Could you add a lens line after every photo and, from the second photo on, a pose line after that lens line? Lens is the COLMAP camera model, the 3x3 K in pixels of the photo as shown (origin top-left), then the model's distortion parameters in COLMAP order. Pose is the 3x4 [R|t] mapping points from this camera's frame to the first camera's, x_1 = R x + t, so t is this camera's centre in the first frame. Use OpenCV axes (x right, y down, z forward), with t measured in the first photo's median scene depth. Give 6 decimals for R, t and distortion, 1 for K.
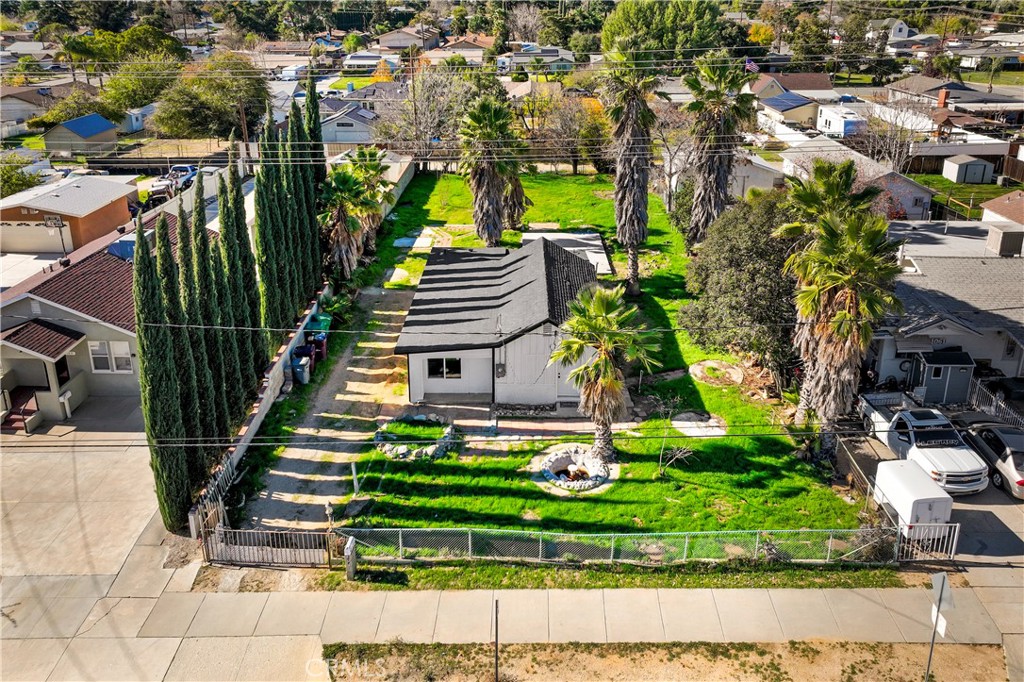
lens RADIAL K [[673.1, 0, 514.1], [0, 673.1, 377.7], [0, 0, 1]] dist [0.000380, 0.004674]
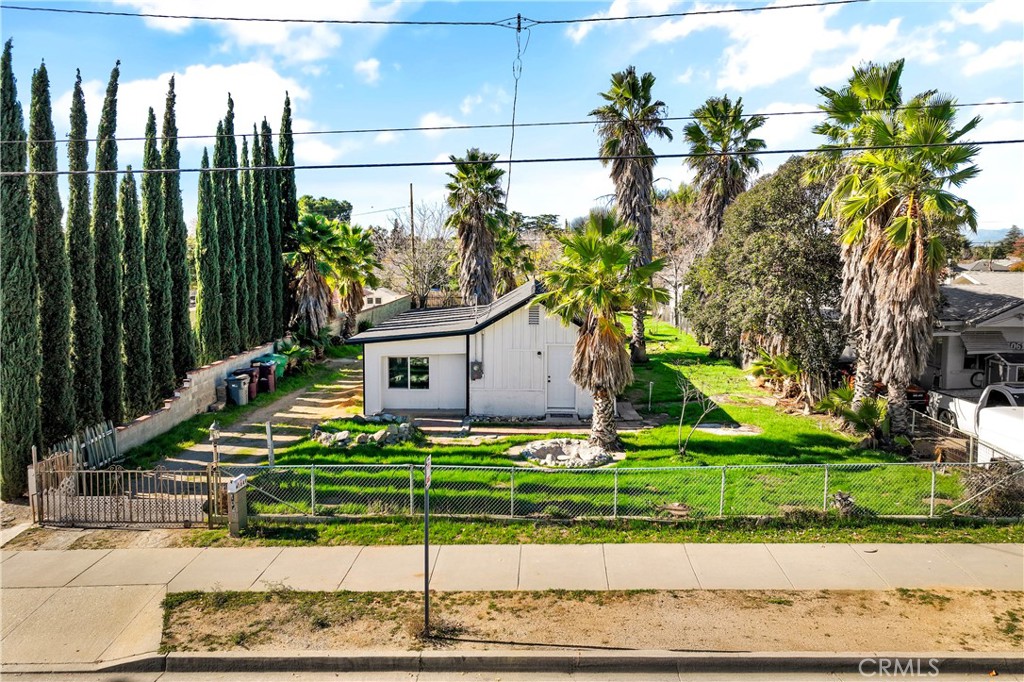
lens RADIAL K [[737.3, 0, 502.2], [0, 737.3, 342.0], [0, 0, 1]] dist [-0.007005, 0.027412]
pose [[0.999896, 0.007705, -0.012163, 0.036556], [-0.010274, 0.973663, -0.227760, 0.269679], [0.010087, 0.227861, 0.973641, 0.220548]]
